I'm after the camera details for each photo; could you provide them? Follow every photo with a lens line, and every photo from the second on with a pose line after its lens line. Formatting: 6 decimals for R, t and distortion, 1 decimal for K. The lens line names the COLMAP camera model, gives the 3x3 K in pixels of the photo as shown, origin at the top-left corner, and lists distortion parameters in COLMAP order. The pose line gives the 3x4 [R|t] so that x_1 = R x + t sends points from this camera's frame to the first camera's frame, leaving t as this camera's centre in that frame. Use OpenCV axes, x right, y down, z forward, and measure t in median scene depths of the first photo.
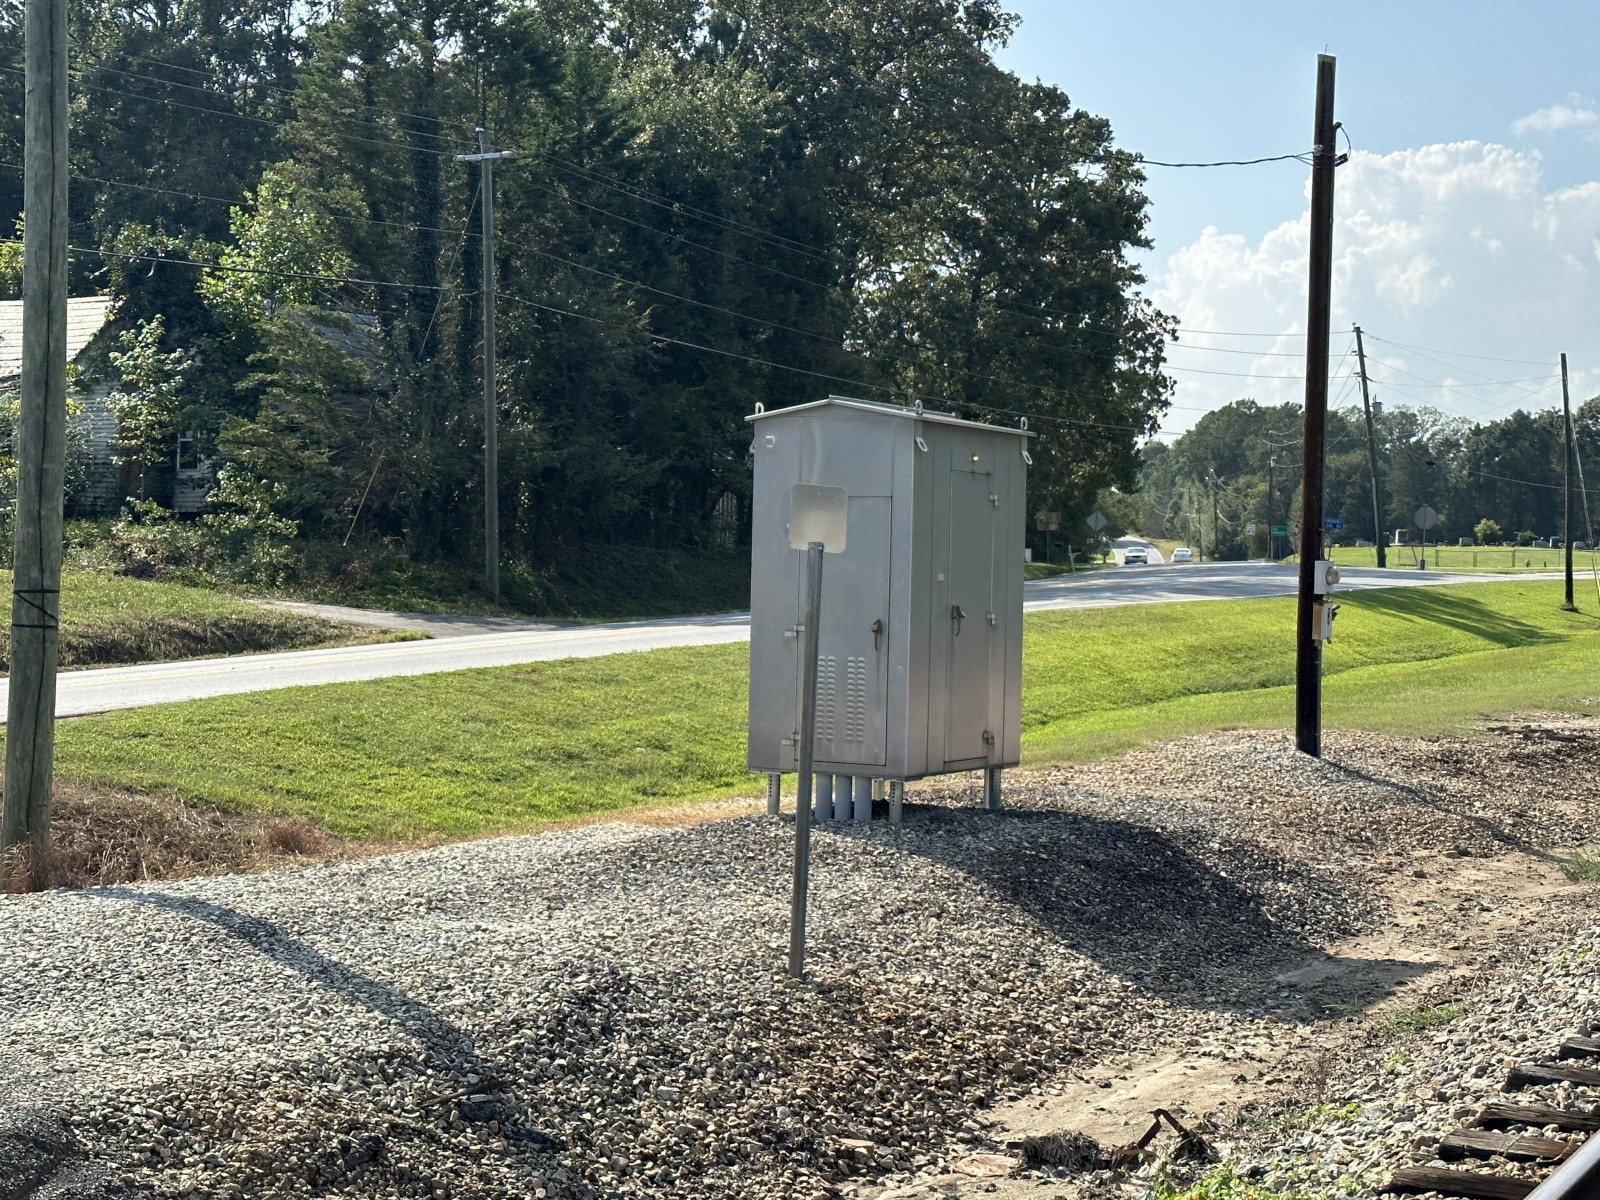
lens RADIAL K [[2446.1, 0, 800.0], [0, 2446.1, 600.0], [0, 0, 1]] dist [0.164489, -0.110435]
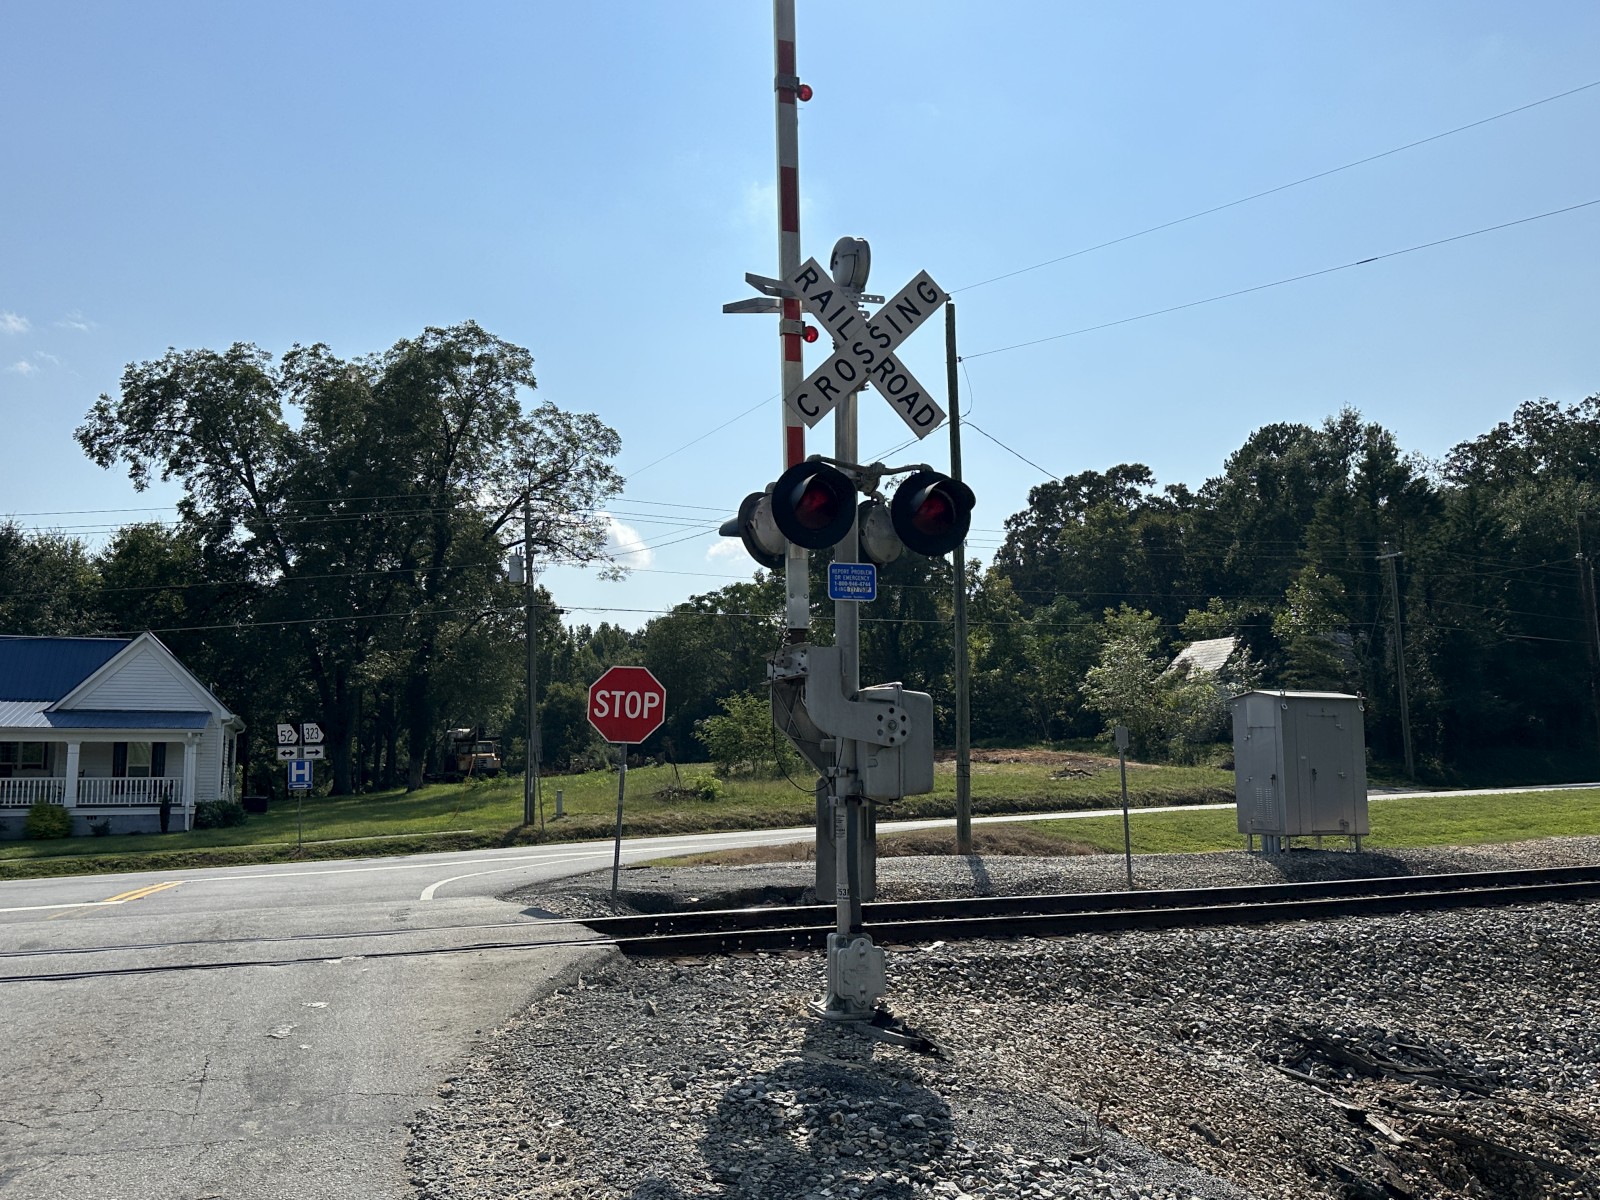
lens RADIAL K [[1327.0, 0, 800.0], [0, 1327.0, 600.0], [0, 0, 1]] dist [0.154909, -0.285471]
pose [[0.777742, -0.095221, -0.621329, 0.310270], [0.007957, 0.989872, -0.141742, 0.013310], [0.628533, 0.105295, 0.770623, -0.250132]]
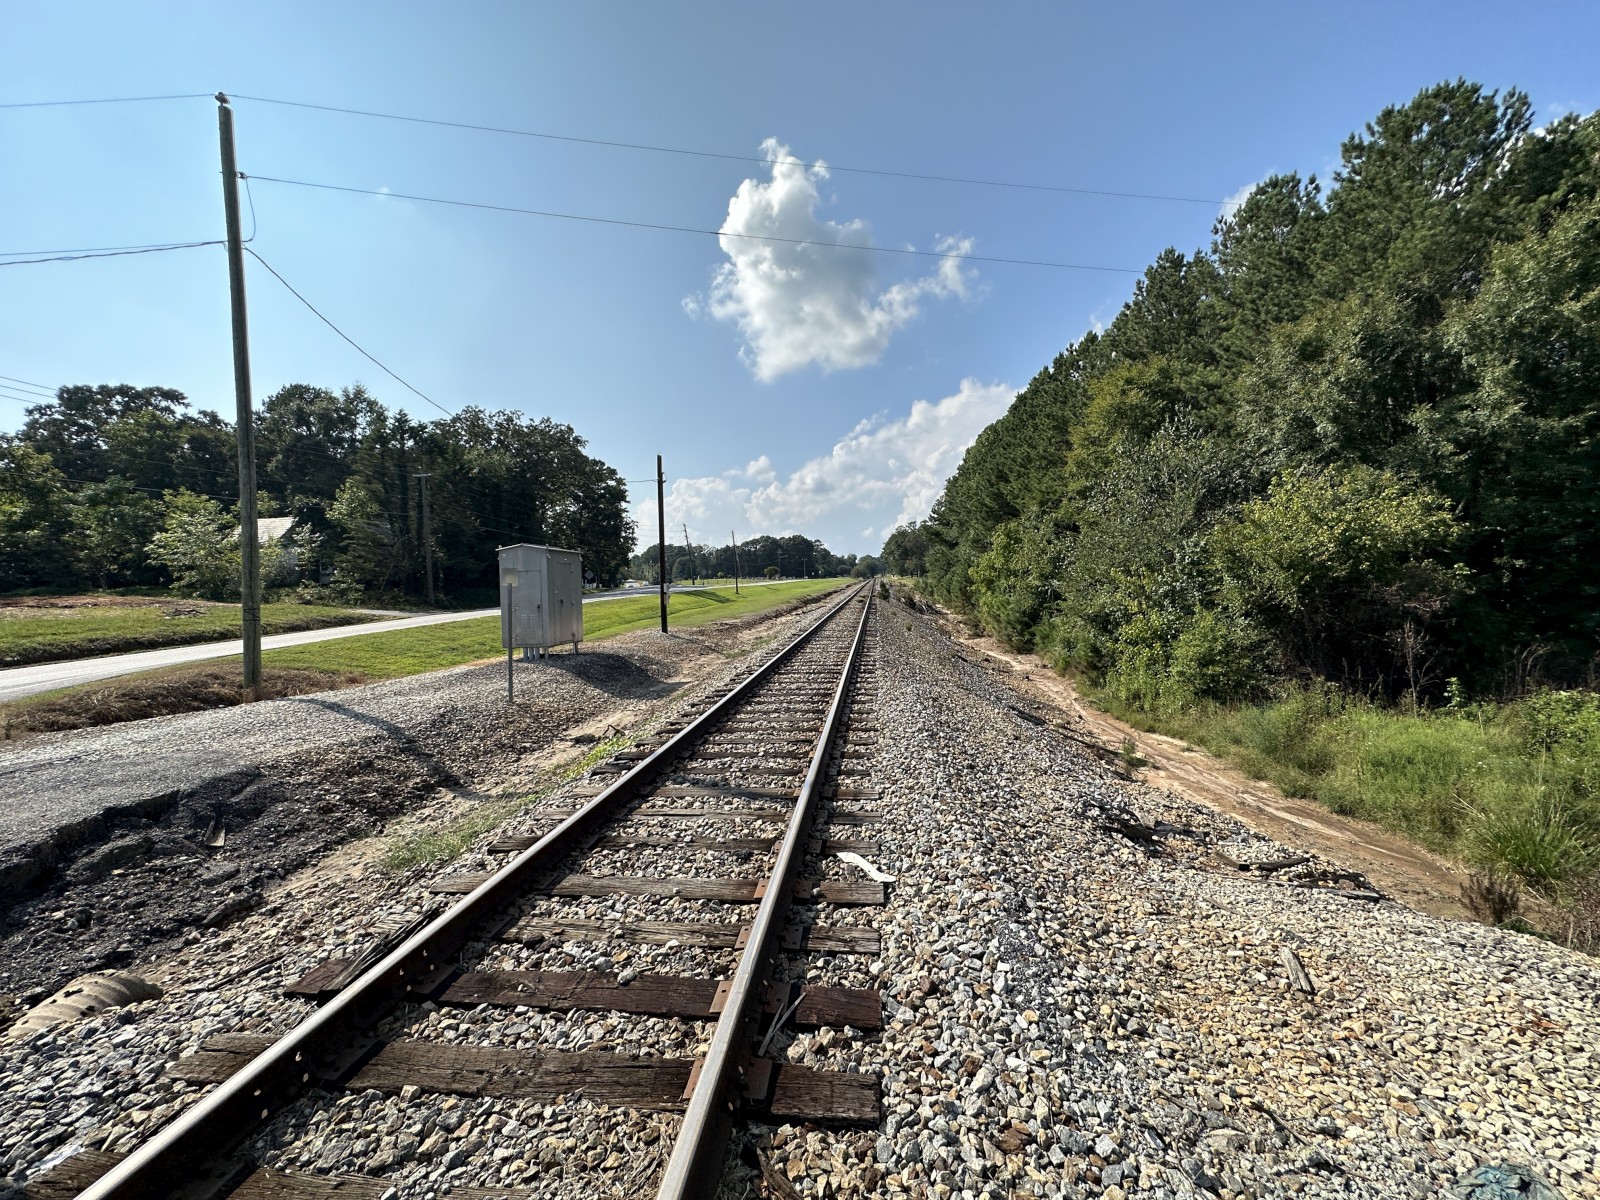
lens RADIAL K [[638.6, 0, 800.0], [0, 638.6, 600.0], [0, 0, 1]] dist [-0.000143, 0.000500]
pose [[0.924008, -0.051481, 0.378891, 0.017729], [0.048449, 0.998672, 0.017539, 0.002062], [-0.379290, 0.002150, 0.925275, -0.017458]]
